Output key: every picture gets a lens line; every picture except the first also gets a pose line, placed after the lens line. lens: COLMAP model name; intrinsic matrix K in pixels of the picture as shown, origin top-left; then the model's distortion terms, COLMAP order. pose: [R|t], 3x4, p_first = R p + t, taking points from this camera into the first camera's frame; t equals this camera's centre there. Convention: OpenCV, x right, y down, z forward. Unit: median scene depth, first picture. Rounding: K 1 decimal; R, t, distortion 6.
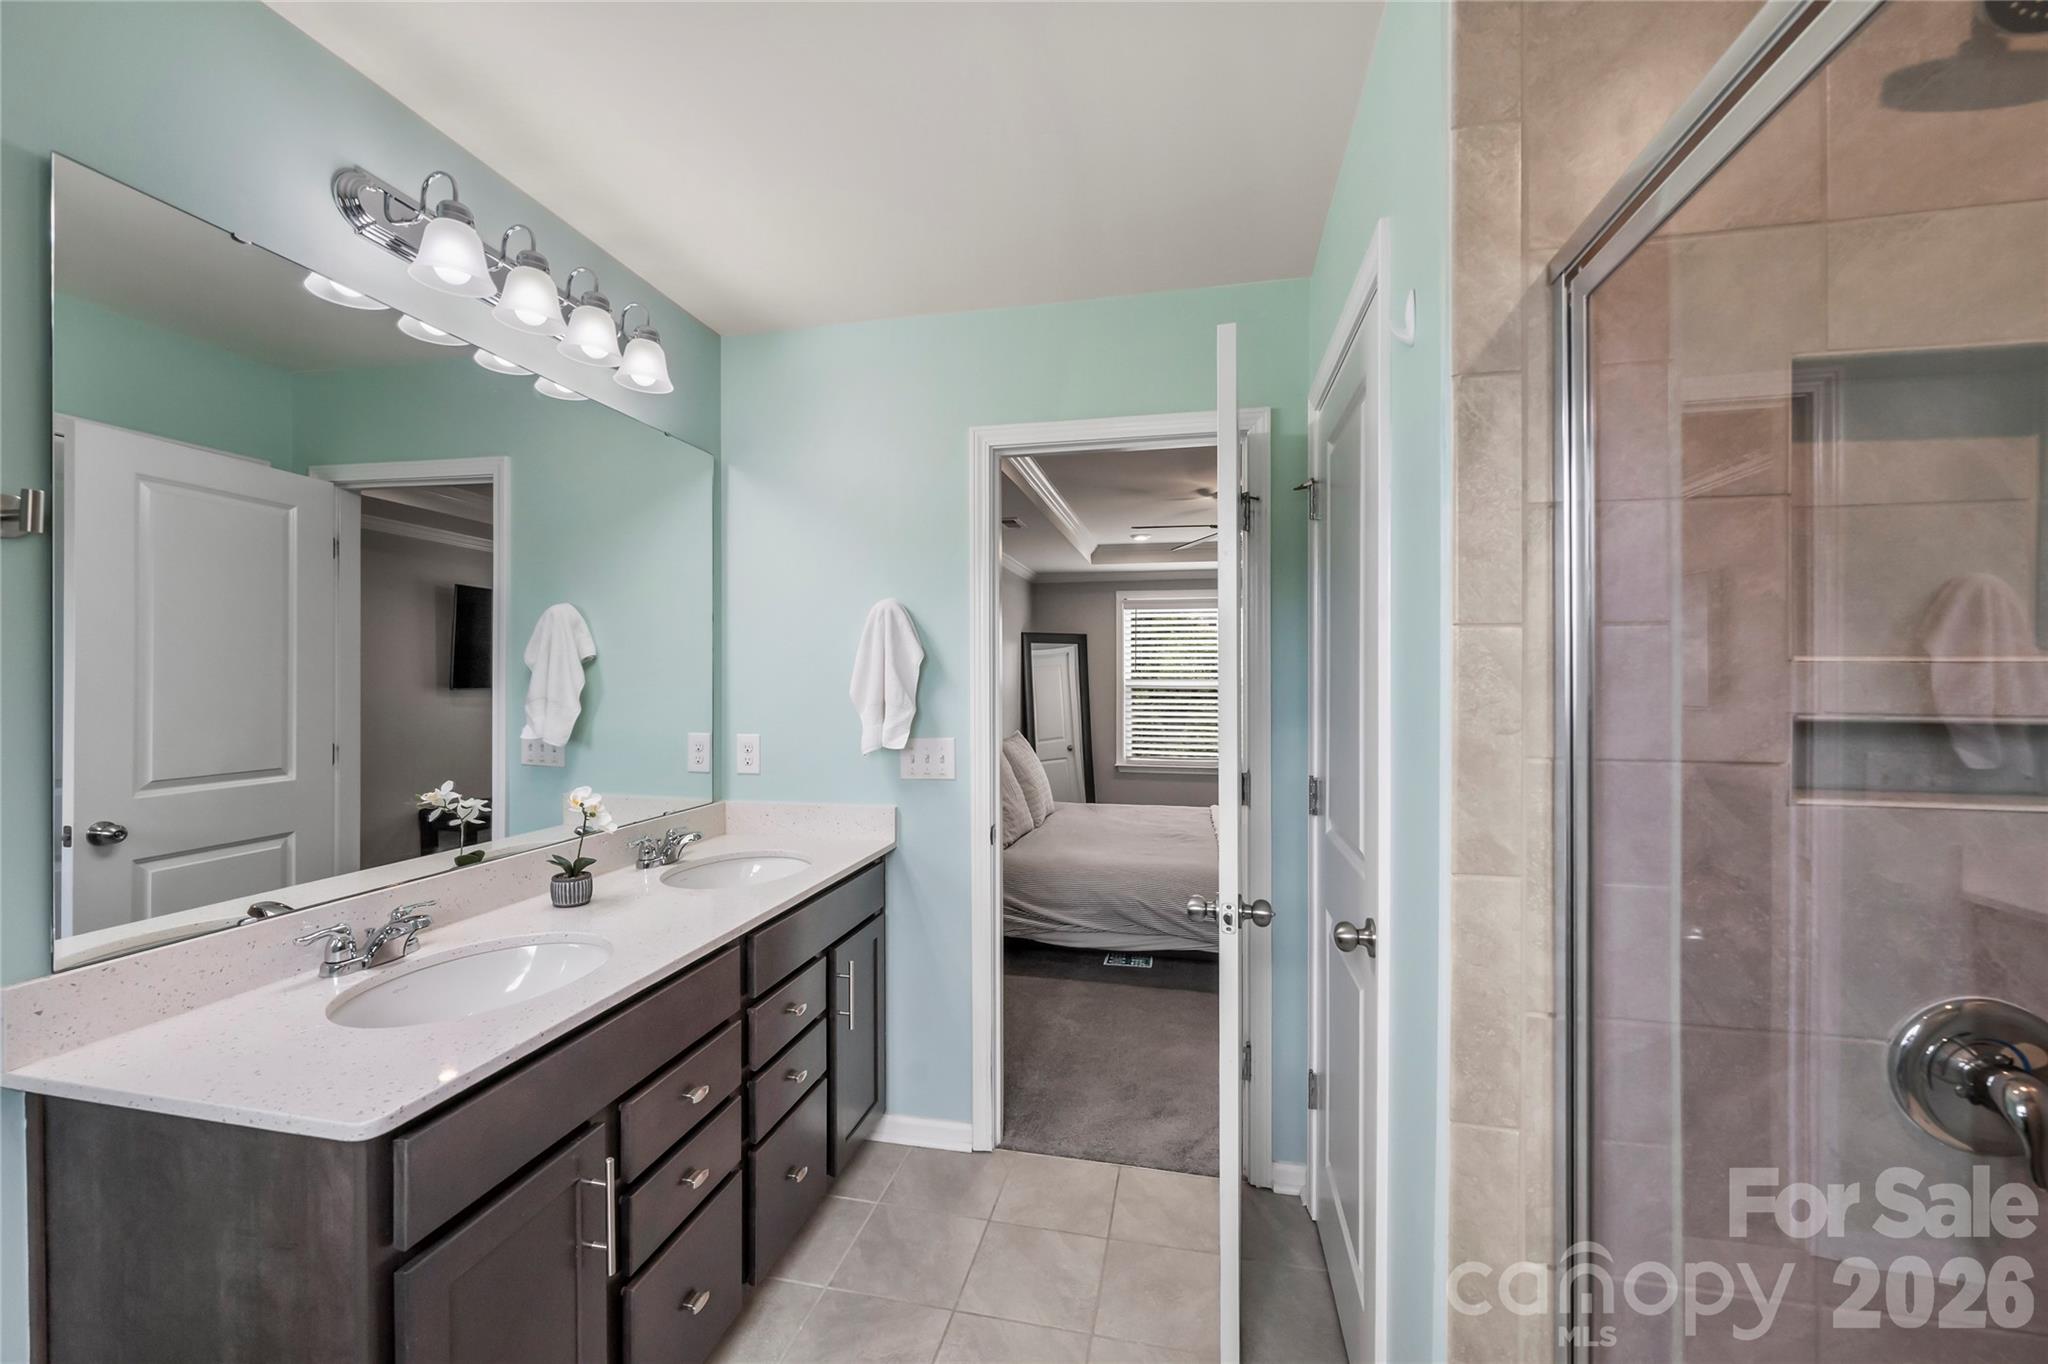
lens RADIAL K [[821.5, 0, 1016.4], [0, 821.5, 677.0], [0, 0, 1]] dist [-0.002050, 0.000202]
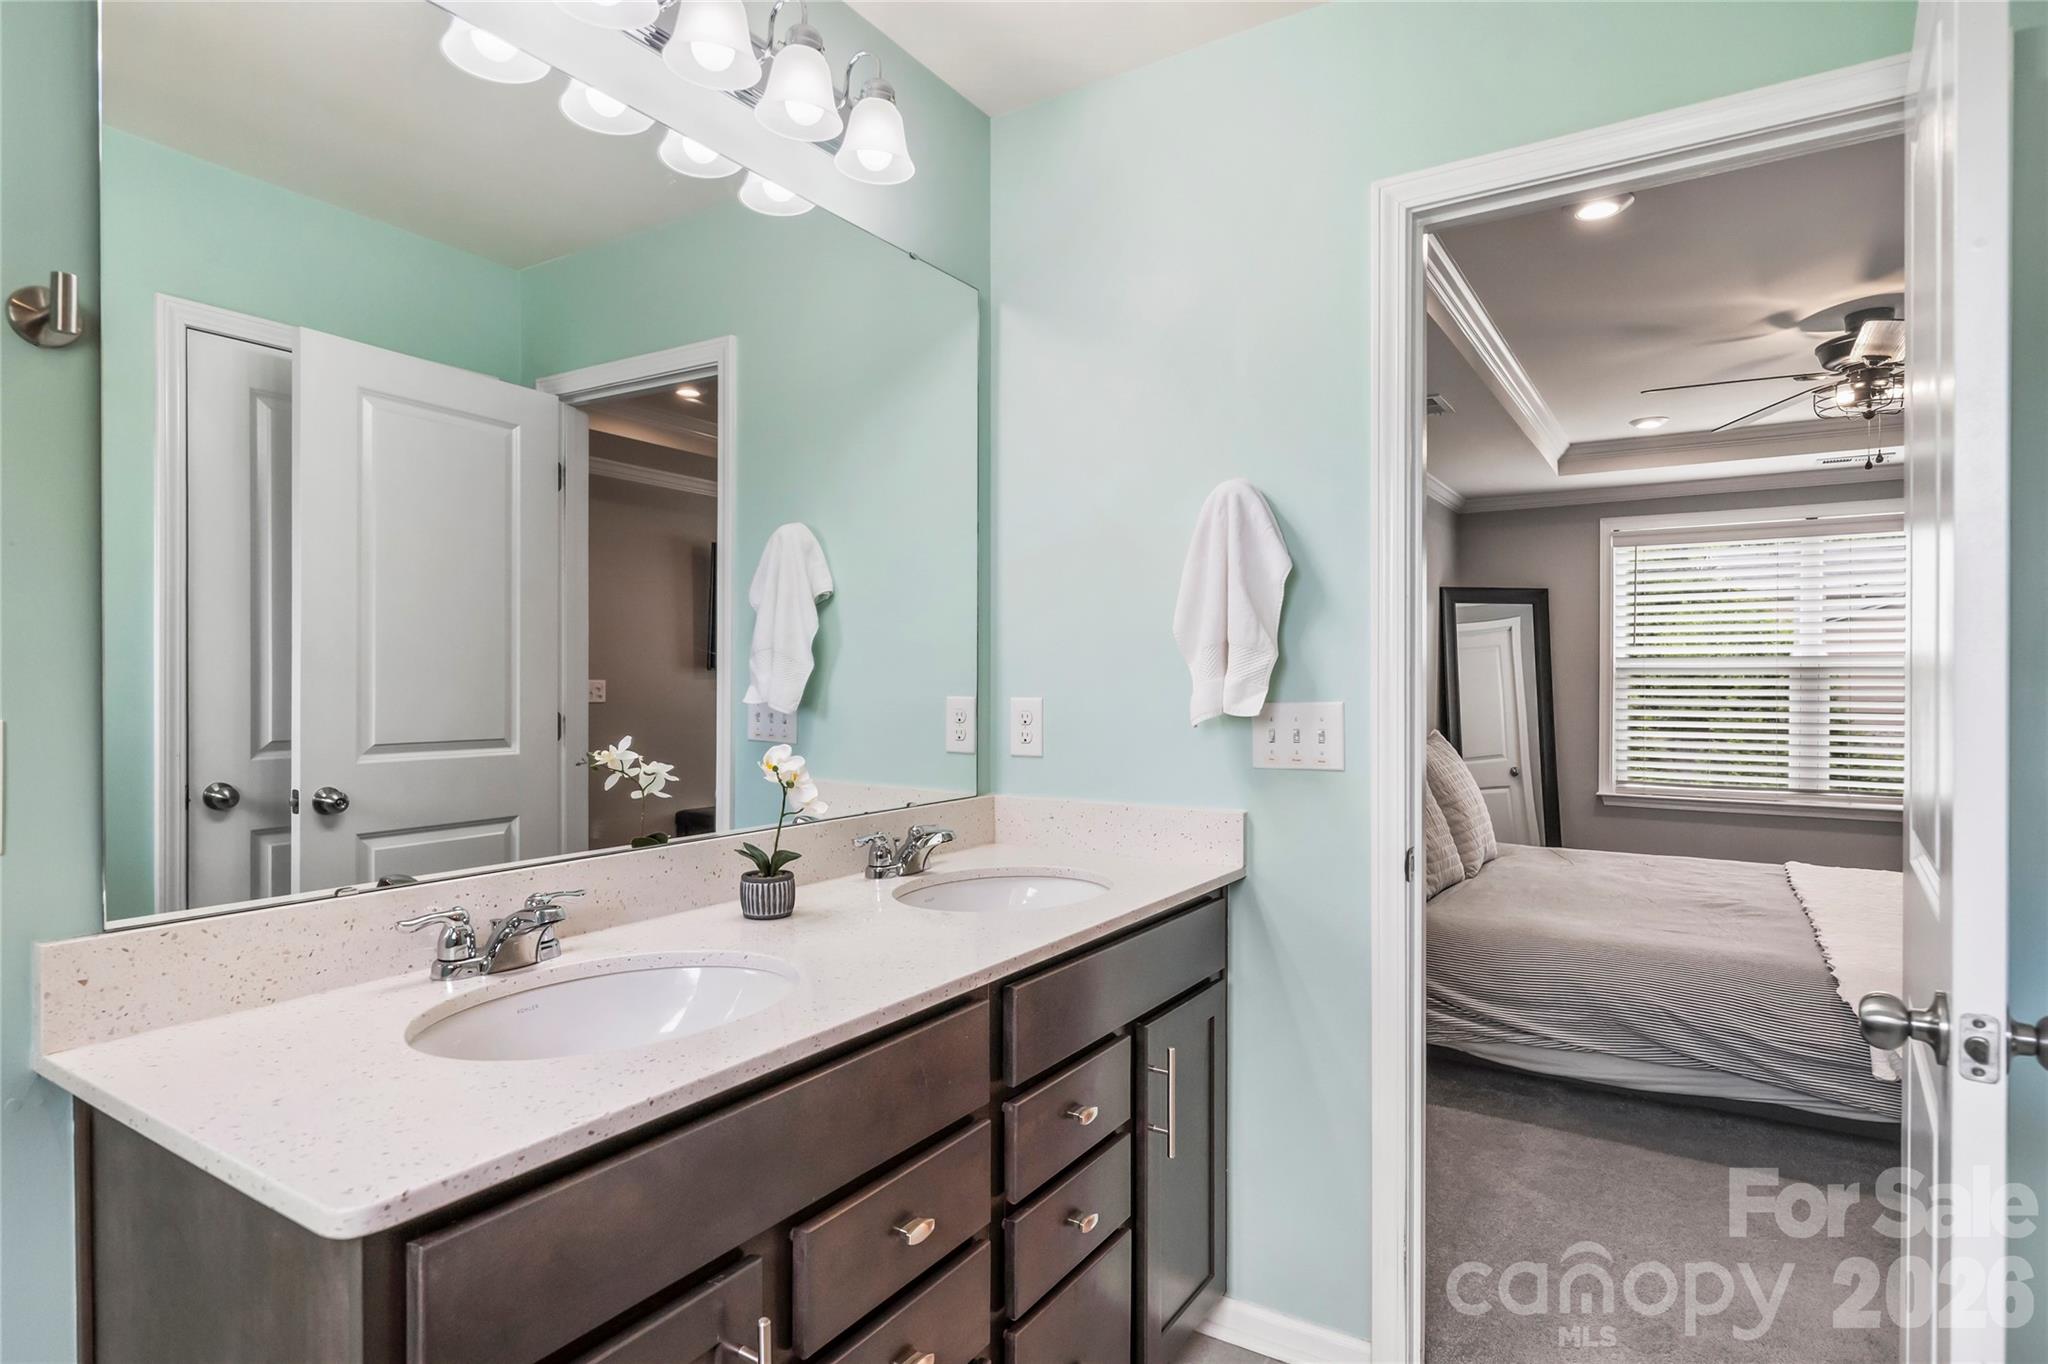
lens RADIAL K [[1076.3, 0, 1026.6], [0, 1076.3, 691.2], [0, 0, 1]] dist [-0.007473, 0.001108]
pose [[0.939450, 0.005213, -0.342647, -0.023415], [-0.003816, 0.999981, 0.004748, 0.064765], [0.342666, -0.003153, 0.939452, 0.178625]]
